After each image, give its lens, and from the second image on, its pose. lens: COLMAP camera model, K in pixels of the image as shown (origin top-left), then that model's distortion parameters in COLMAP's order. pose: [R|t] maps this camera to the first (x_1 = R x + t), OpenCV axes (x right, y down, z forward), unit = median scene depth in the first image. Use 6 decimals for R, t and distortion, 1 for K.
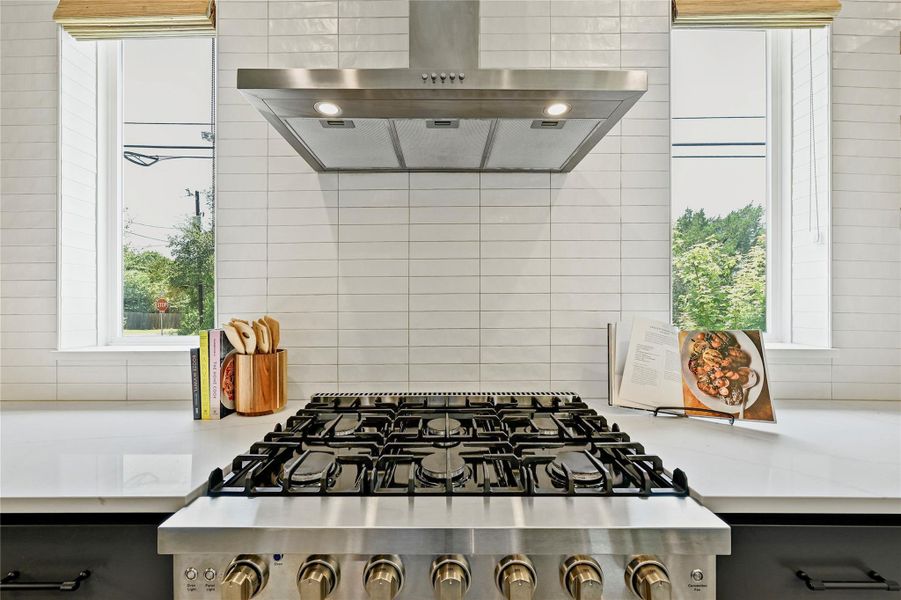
lens RADIAL K [[363.1, 0, 450.2], [0, 363.1, 300.7], [0, 0, 1]] dist [-0.002037, -0.000467]
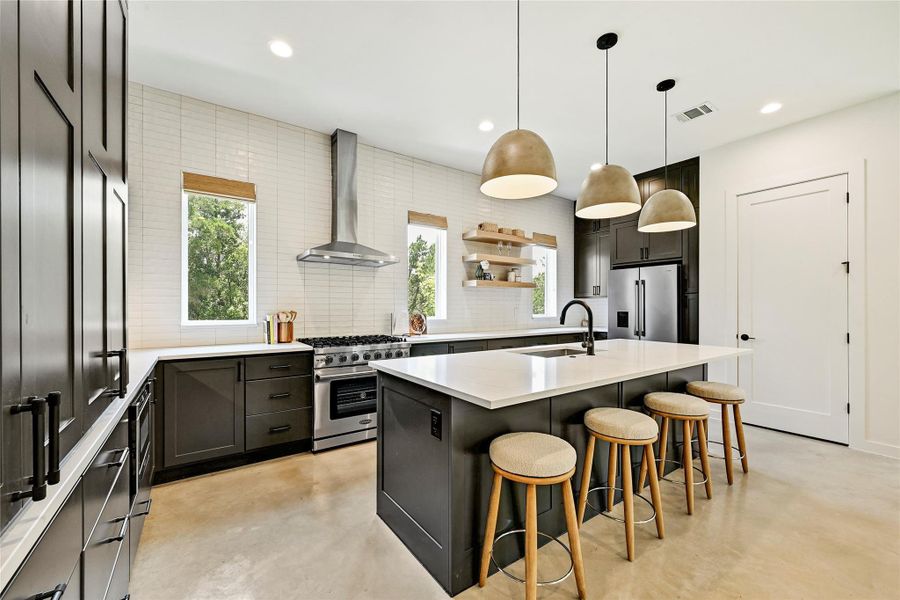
lens RADIAL K [[362.7, 0, 451.1], [0, 362.7, 304.5], [0, 0, 1]] dist [-0.002037, -0.000467]
pose [[0.820751, 0.004978, 0.571265, -1.064513], [0.000031, 0.999962, -0.008758, 0.015581], [-0.571287, 0.007206, 0.820719, -2.160933]]
